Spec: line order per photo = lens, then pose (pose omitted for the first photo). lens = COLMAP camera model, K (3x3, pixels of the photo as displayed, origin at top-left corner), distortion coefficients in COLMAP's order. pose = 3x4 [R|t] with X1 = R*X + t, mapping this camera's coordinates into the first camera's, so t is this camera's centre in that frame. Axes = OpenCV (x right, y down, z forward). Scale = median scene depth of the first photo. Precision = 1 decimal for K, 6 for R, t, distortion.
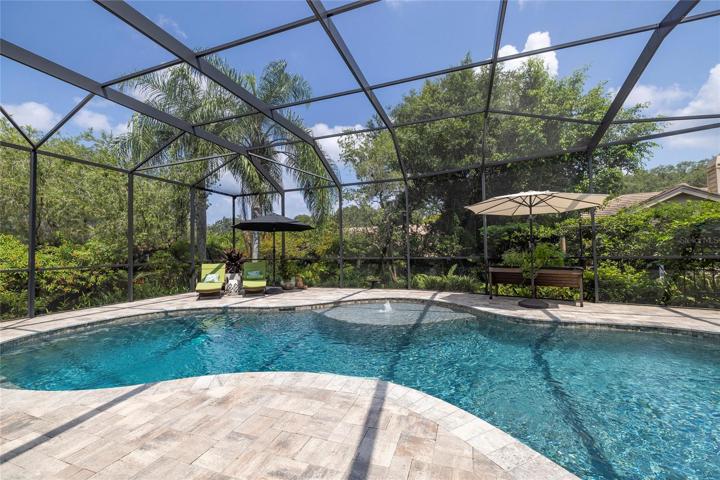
lens RADIAL K [[319.1, 0, 360.0], [0, 319.1, 240.0], [0, 0, 1]] dist [0.015437, 0.000181]
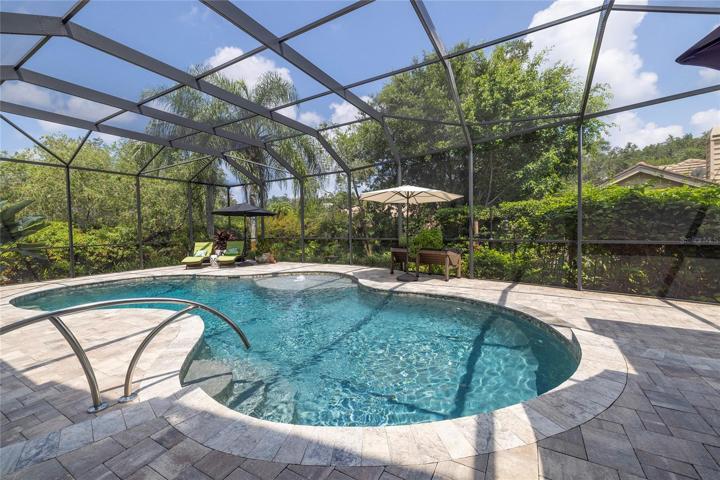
lens RADIAL K [[310.6, 0, 360.0], [0, 310.6, 240.0], [0, 0, 1]] dist [-0.001691, -0.000426]
pose [[0.984616, 0.004882, -0.174667, 0.442180], [0.008297, 0.997176, 0.074647, -0.027546], [0.174538, -0.074948, 0.981794, -0.146233]]
